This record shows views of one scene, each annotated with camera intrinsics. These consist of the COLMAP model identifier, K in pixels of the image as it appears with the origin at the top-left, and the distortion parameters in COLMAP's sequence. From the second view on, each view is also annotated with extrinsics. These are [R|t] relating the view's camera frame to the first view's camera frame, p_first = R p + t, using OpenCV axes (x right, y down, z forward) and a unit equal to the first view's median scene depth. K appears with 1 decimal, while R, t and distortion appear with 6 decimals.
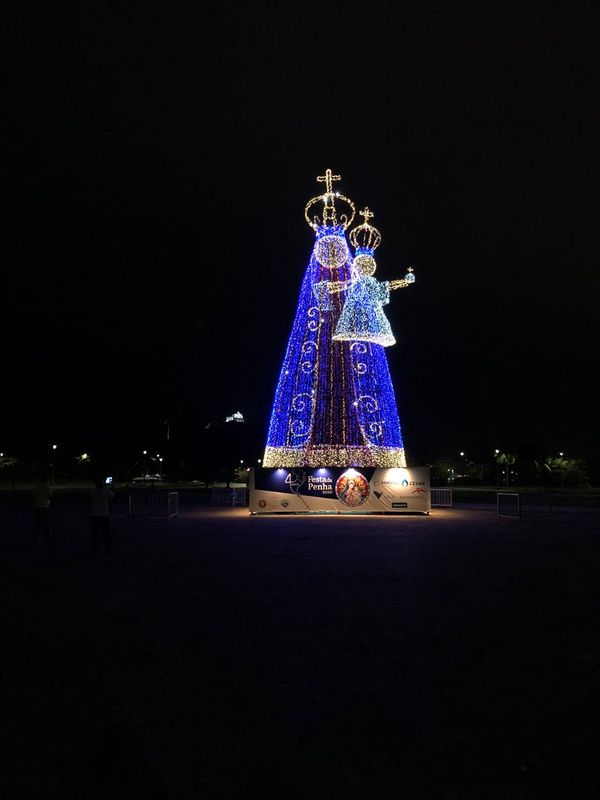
lens RADIAL K [[675.3, 0, 300.0], [0, 675.3, 400.0], [0, 0, 1]] dist [0.189312, -0.683321]
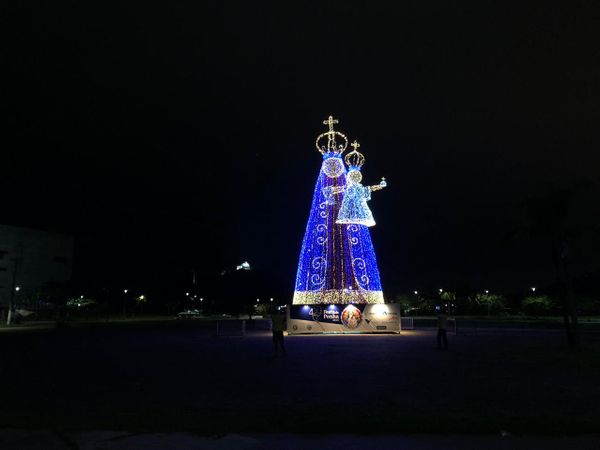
lens RADIAL K [[506.5, 0, 295.5], [0, 506.5, 221.9], [0, 0, 1]] dist [0.189312, -0.683321]
pose [[0.999890, -0.012420, 0.008077, -0.056439], [0.012875, 0.998179, -0.058936, -0.022389], [-0.007331, 0.059034, 0.998229, -0.190869]]
